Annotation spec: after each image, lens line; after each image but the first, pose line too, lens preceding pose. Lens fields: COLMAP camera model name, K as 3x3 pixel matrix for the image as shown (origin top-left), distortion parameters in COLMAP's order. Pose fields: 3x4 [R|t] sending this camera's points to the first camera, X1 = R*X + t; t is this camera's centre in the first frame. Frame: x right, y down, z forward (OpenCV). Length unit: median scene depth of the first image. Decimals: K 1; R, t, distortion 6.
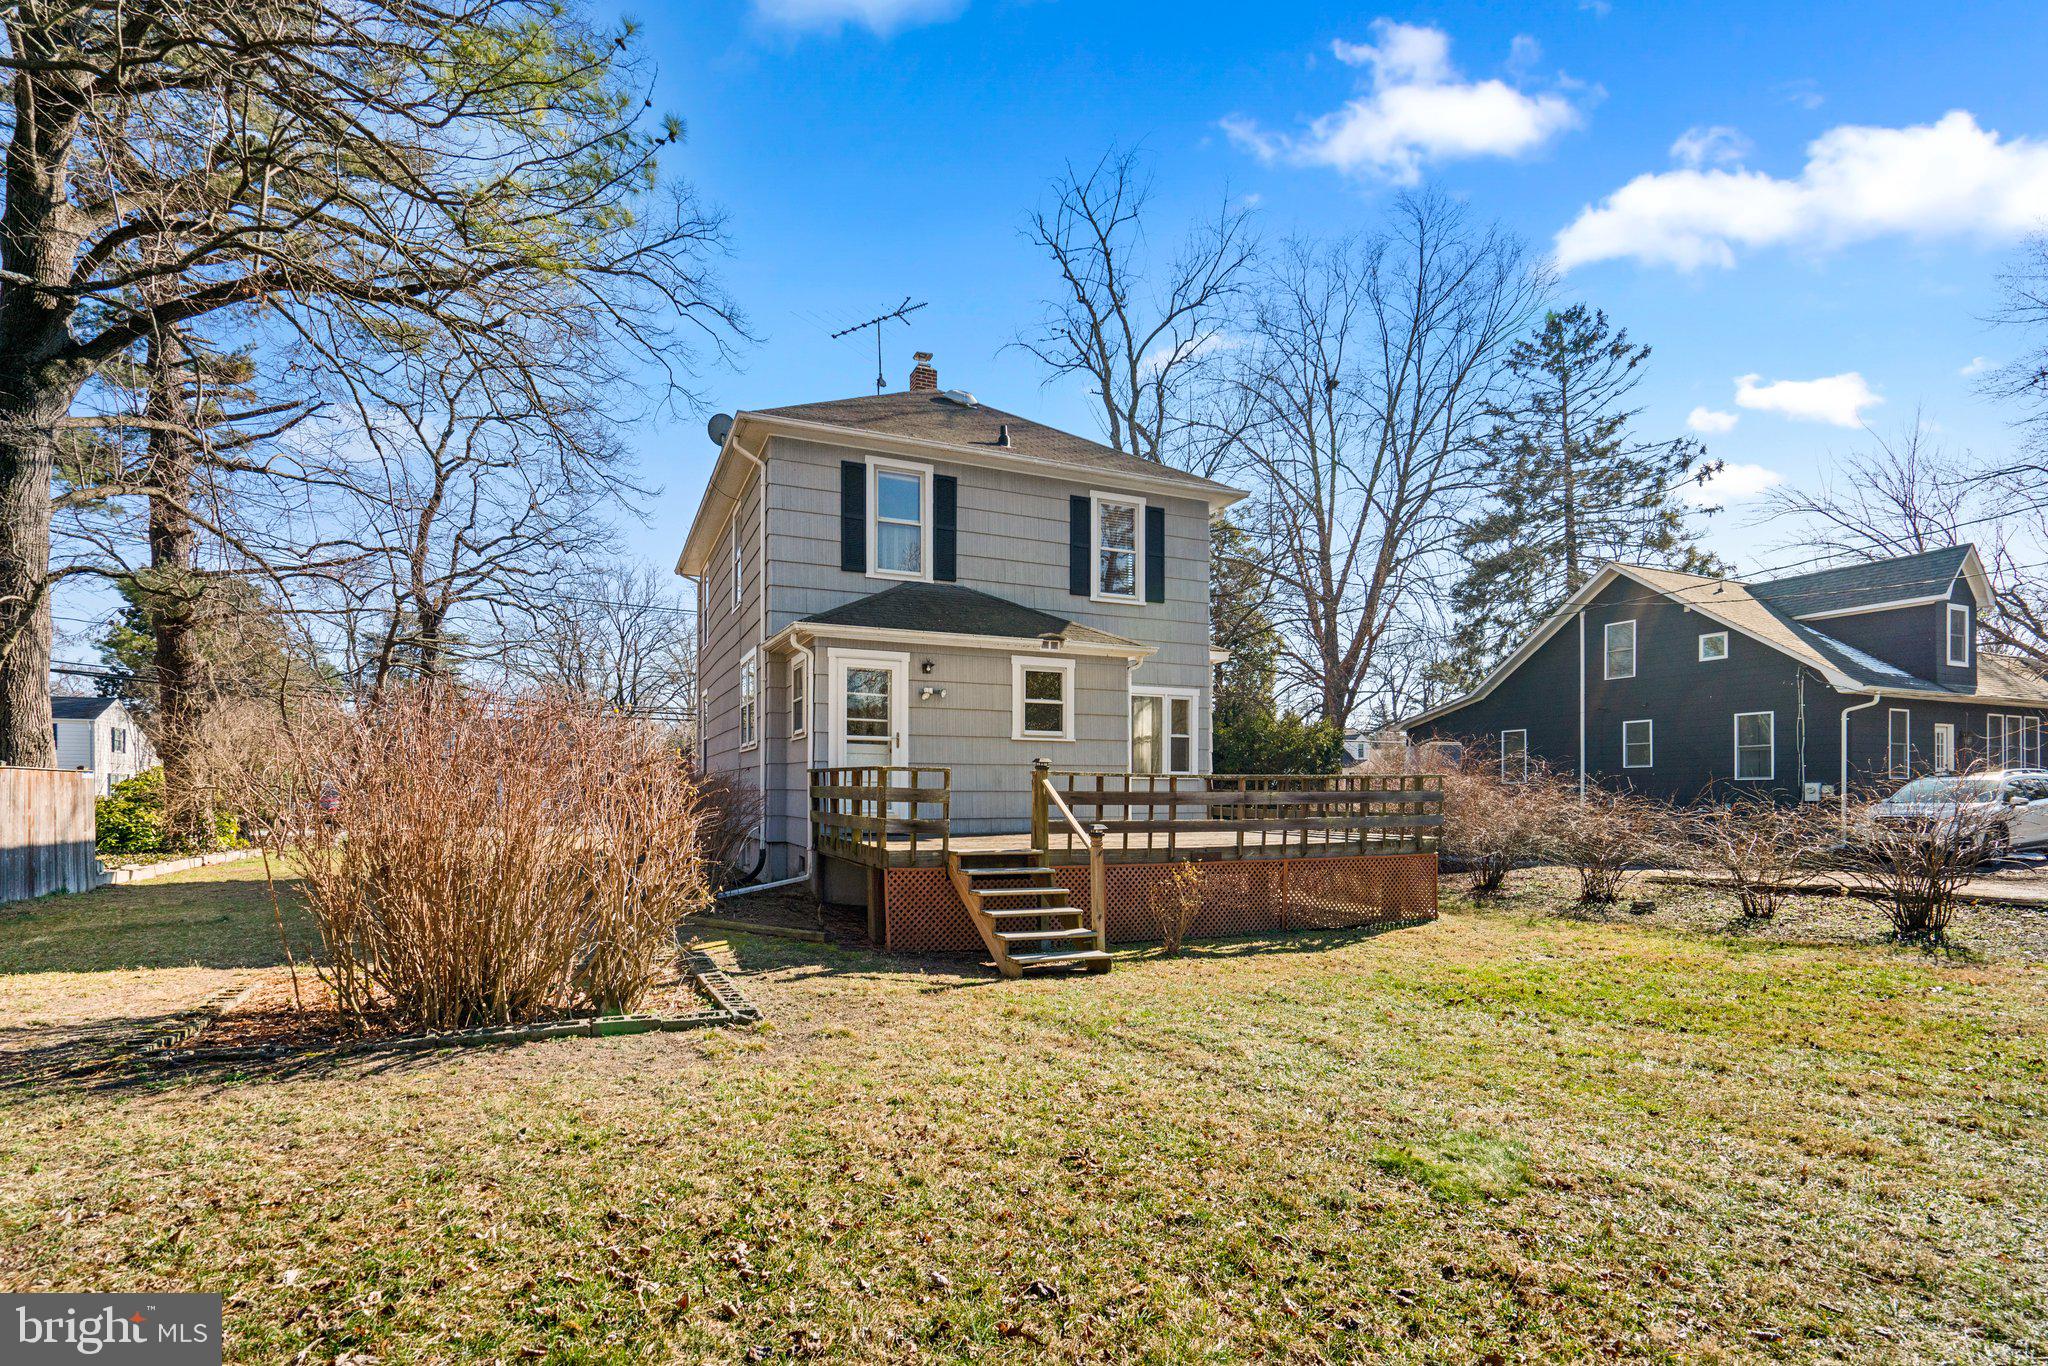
lens RADIAL K [[970.7, 0, 1027.3], [0, 970.7, 804.8], [0, 0, 1]] dist [0.001207, 0.000572]
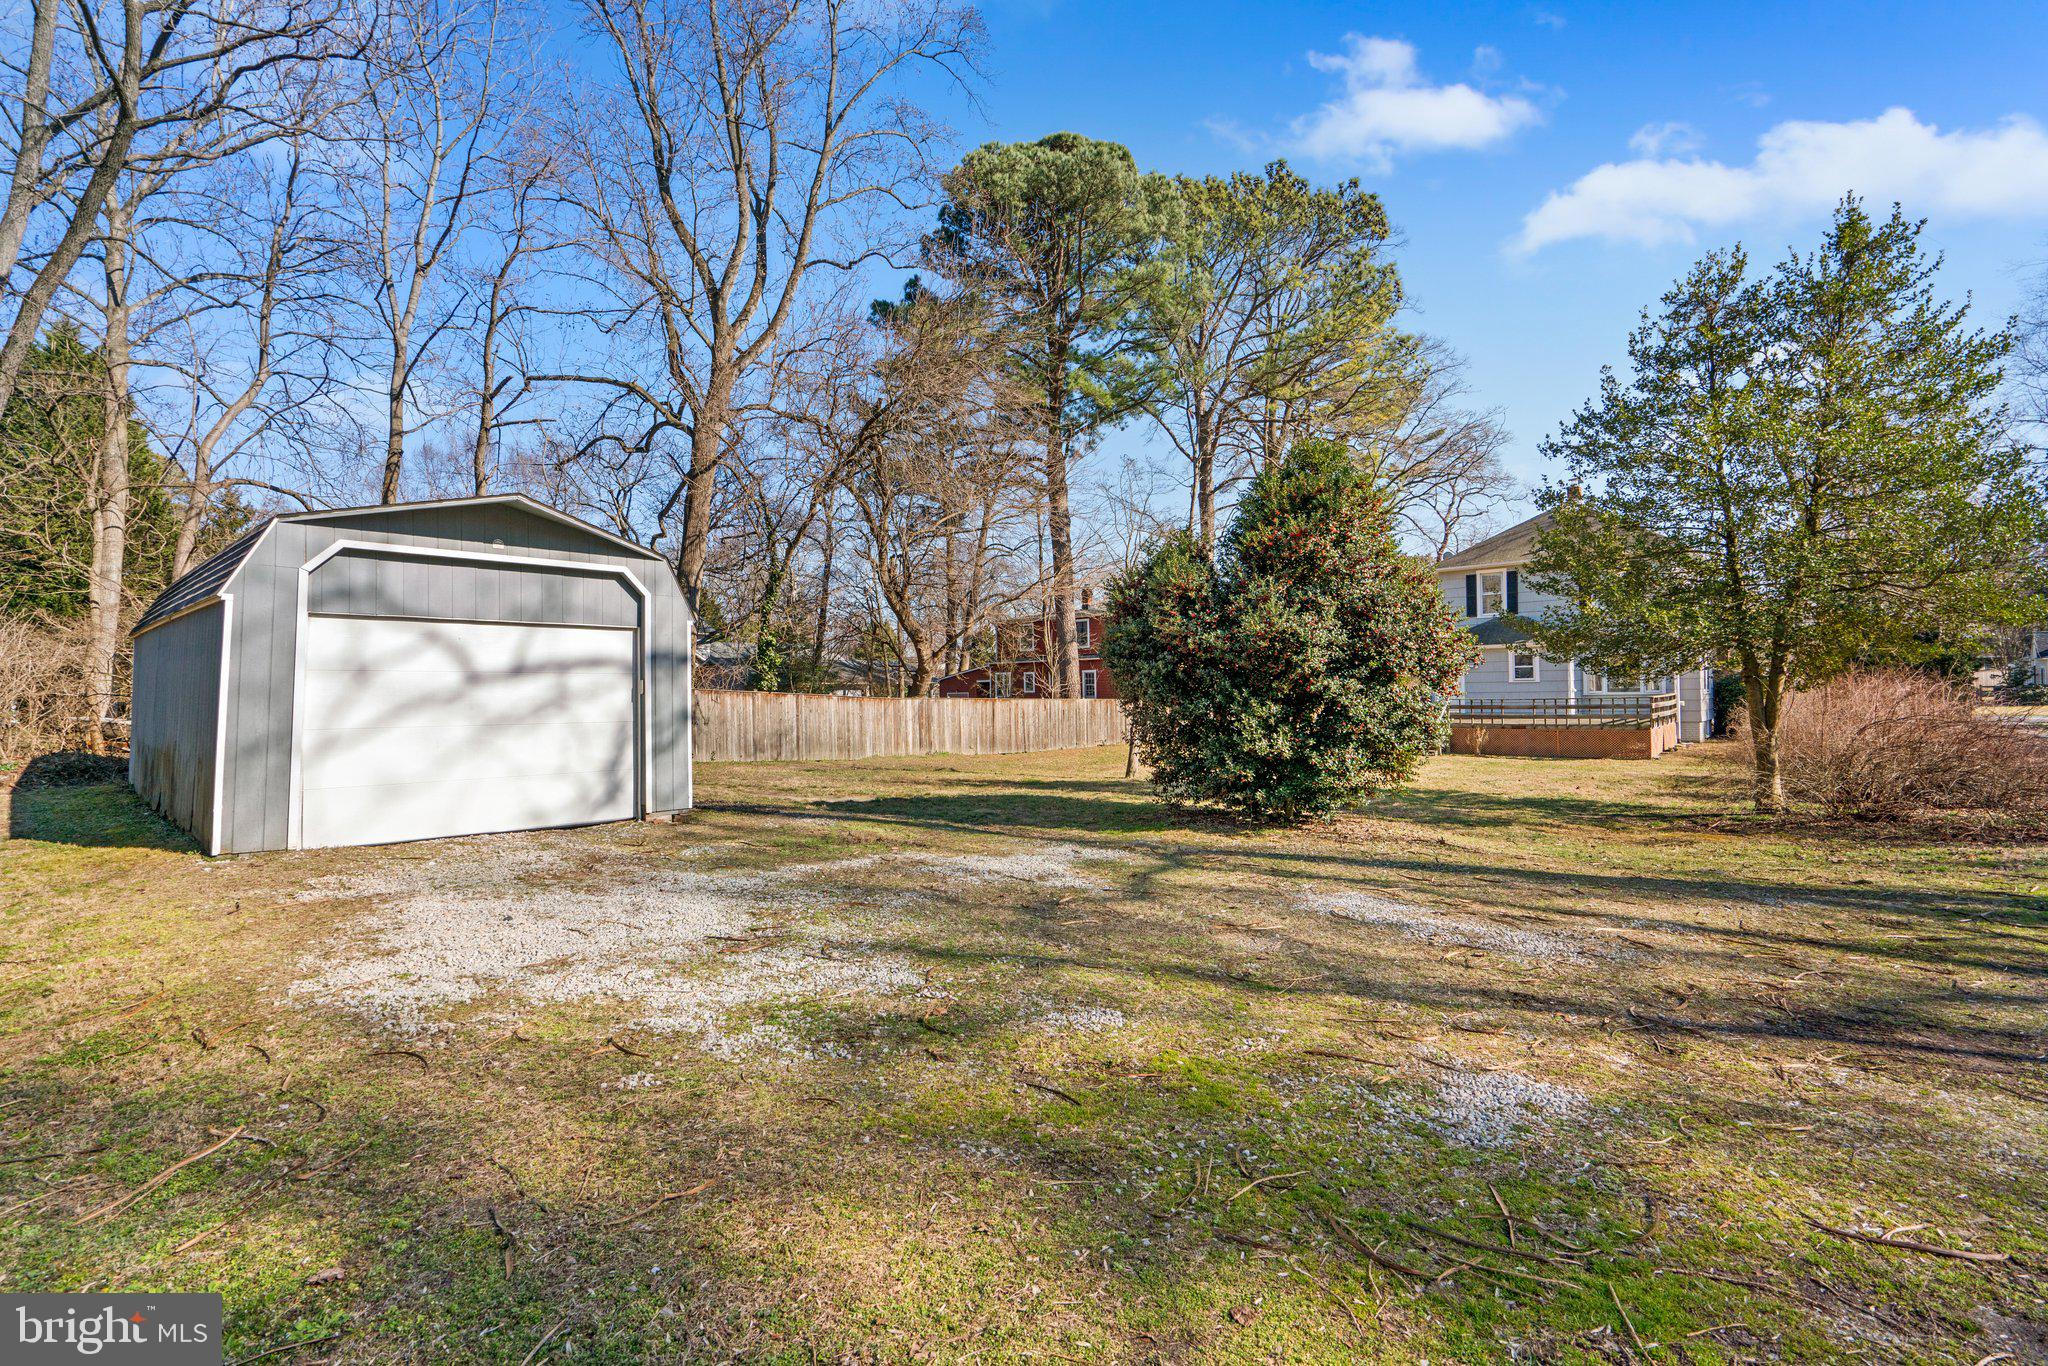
lens RADIAL K [[928.7, 0, 1018.3], [0, 928.7, 684.9], [0, 0, 1]] dist [-0.000599, 0.000715]
pose [[0.392170, -0.010011, -0.919838, 1.614662], [0.007466, 0.999942, -0.007700, -0.046890], [0.919863, -0.003848, 0.392222, -1.083183]]
